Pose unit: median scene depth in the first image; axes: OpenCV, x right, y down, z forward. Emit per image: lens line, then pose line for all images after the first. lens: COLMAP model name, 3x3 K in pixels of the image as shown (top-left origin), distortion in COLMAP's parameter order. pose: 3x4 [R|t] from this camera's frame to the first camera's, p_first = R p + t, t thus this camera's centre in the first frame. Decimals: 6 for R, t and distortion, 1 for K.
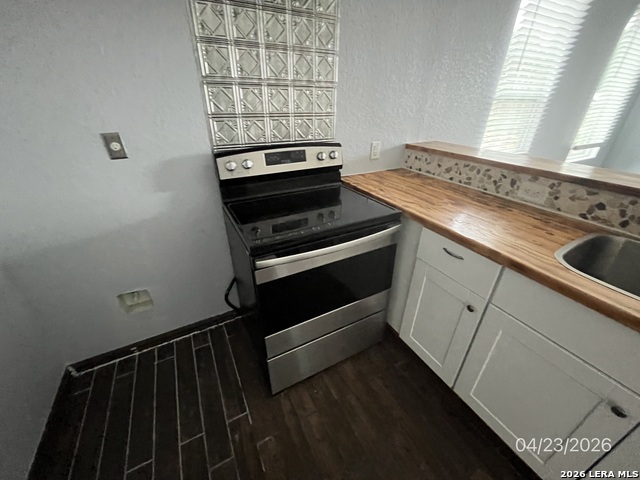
lens RADIAL K [[262.0, 0, 319.0], [0, 262.0, 239.4], [0, 0, 1]] dist [-0.004475, -0.000341]
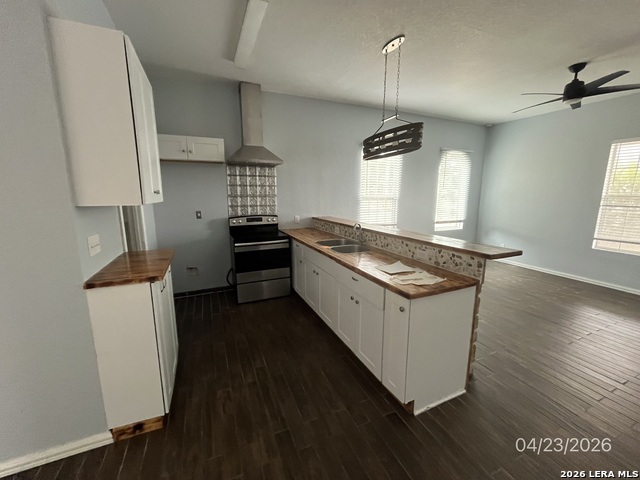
lens RADIAL K [[262.0, 0, 320.7], [0, 262.0, 238.7], [0, 0, 1]] dist [-0.004475, -0.000341]
pose [[0.996896, 0.004371, -0.078603, 0.787254], [-0.028836, 0.949340, -0.312924, 0.718691], [0.073253, 0.314219, 0.946520, -1.498920]]
